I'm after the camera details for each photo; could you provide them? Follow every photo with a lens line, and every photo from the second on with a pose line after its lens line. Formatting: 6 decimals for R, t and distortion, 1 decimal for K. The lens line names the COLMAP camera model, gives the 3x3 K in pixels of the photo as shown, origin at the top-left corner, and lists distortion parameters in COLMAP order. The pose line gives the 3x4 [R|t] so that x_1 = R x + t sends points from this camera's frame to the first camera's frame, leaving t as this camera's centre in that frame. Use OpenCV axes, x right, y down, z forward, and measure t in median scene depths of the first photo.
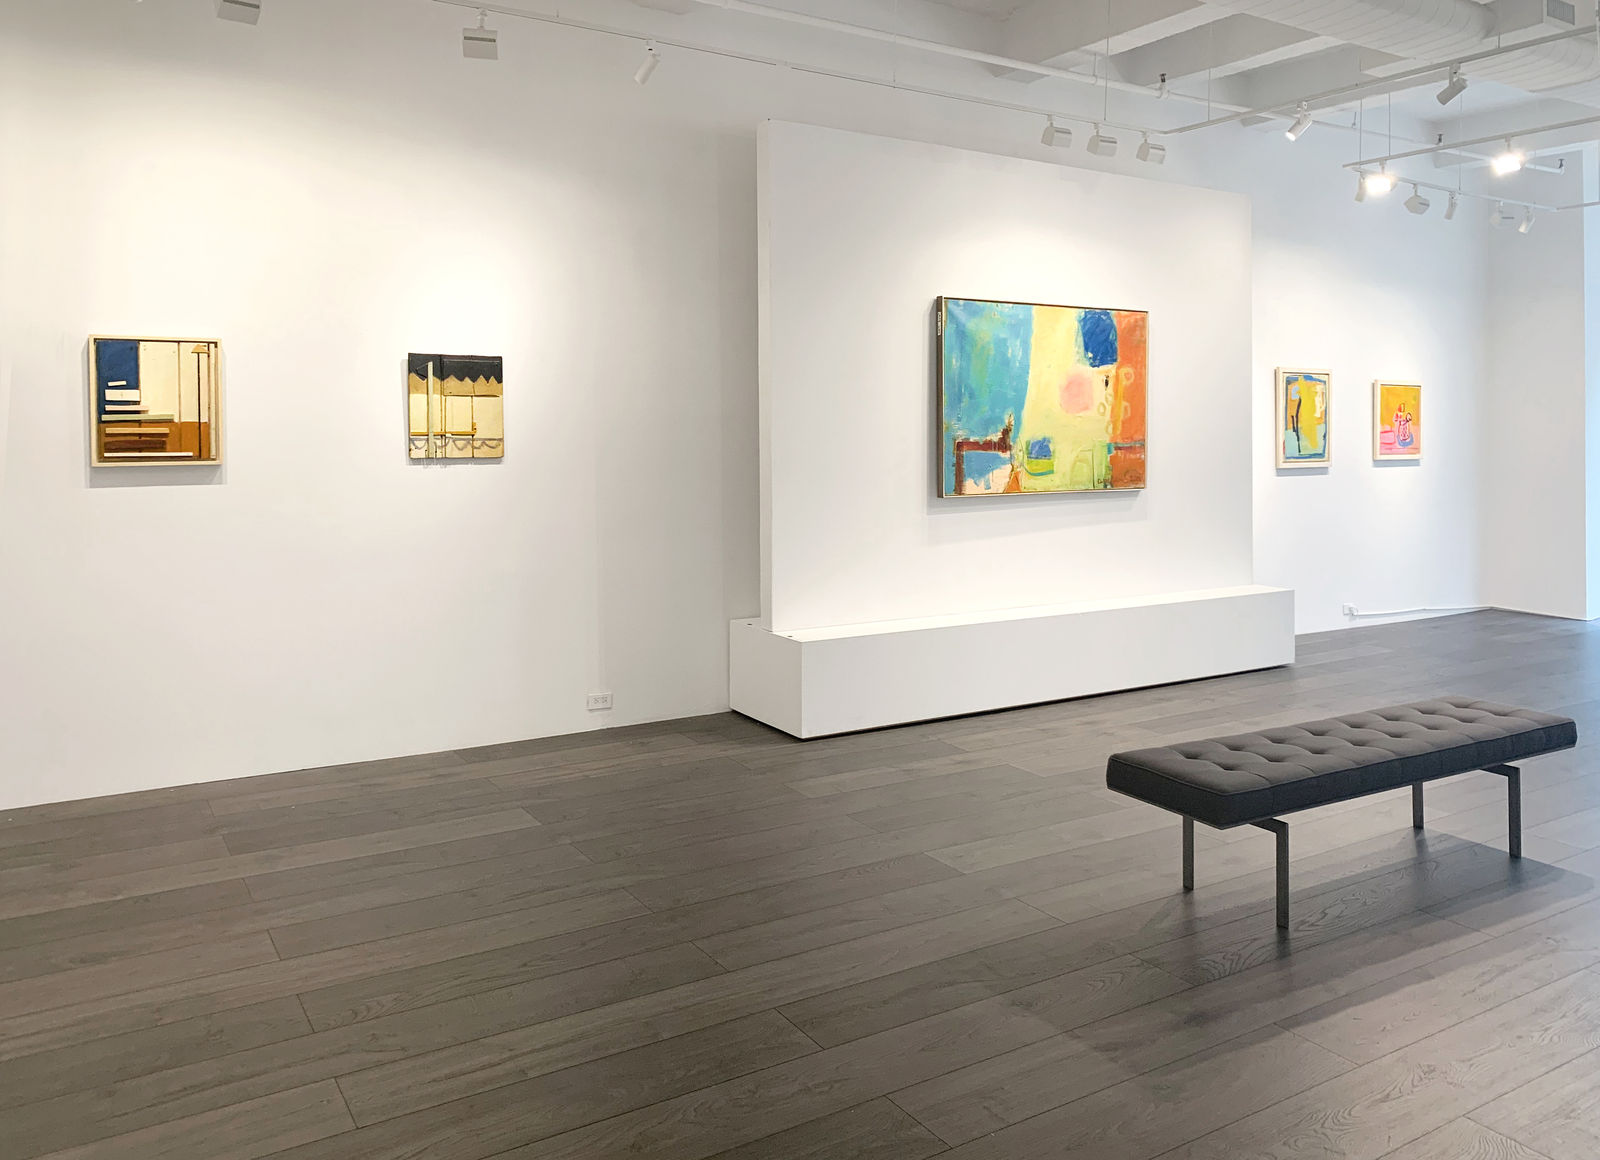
lens RADIAL K [[1227.4, 0, 800.3], [0, 1227.4, 483.3], [0, 0, 1]] dist [-0.001752, -0.000279]
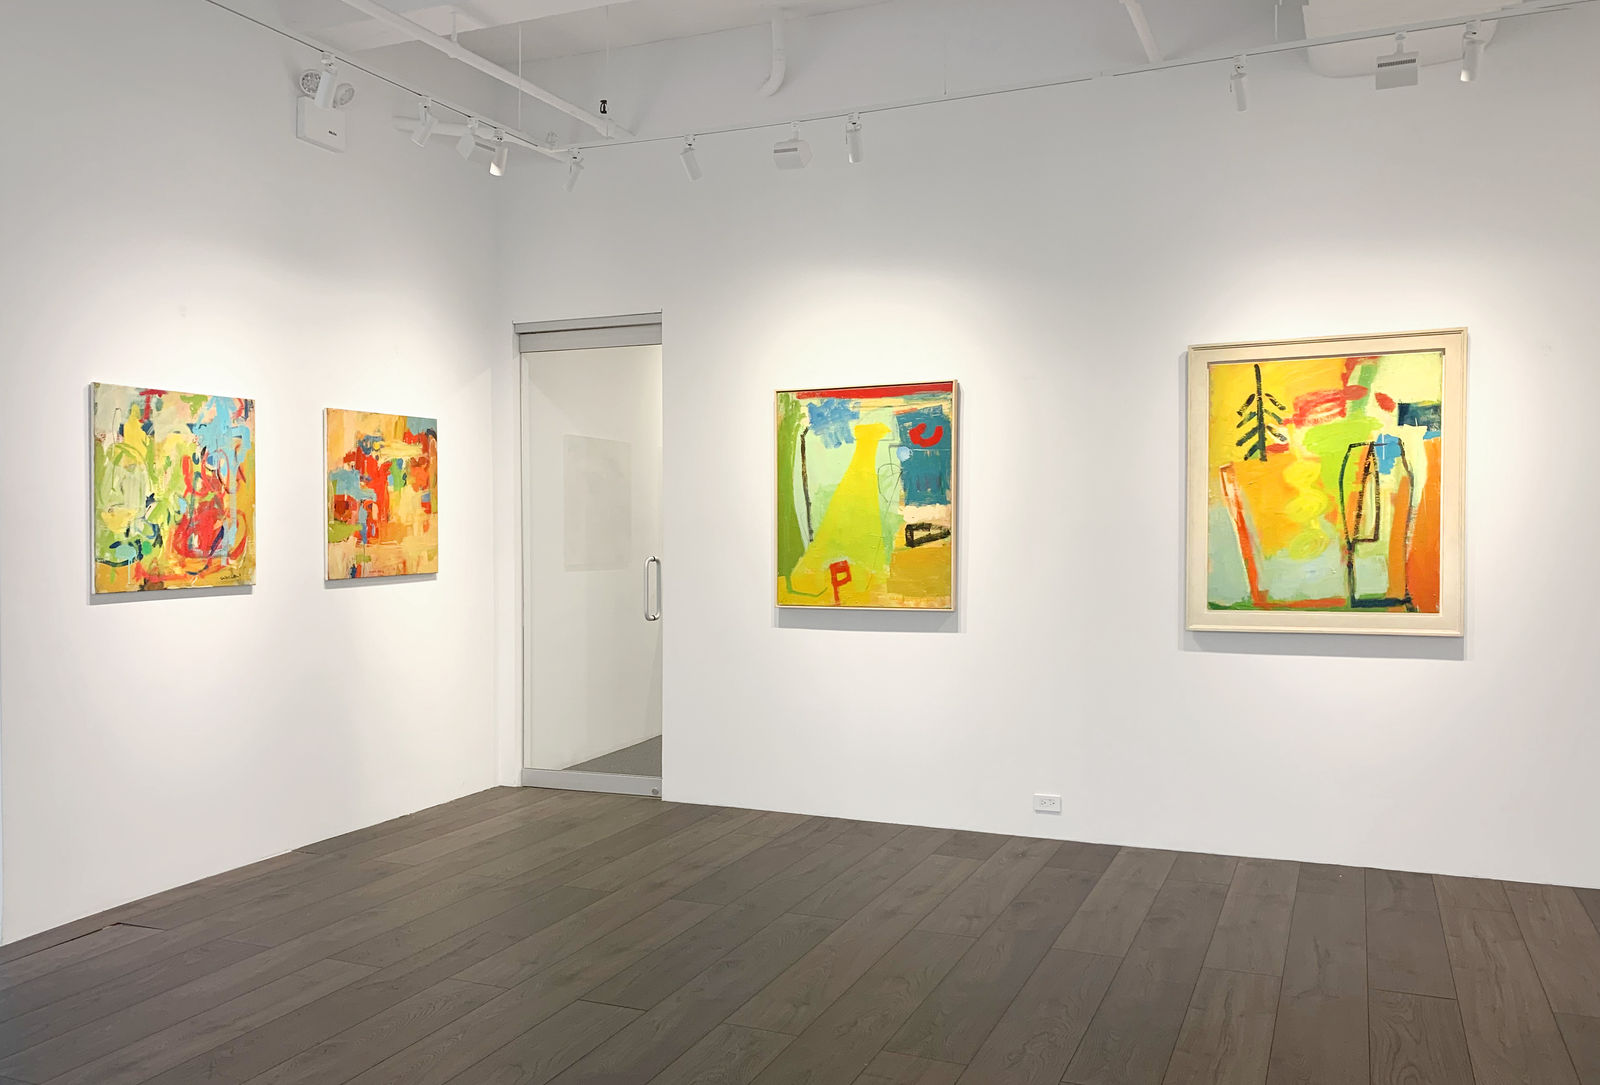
lens RADIAL K [[1290.4, 0, 800.0], [0, 1290.4, 542.5], [0, 0, 1]] dist [0.000453, 0.000308]
pose [[-0.820073, 0.008970, -0.572189, 1.150138], [-0.026953, 0.998162, 0.054279, -0.073148], [0.571624, 0.059935, -0.818324, 2.437965]]
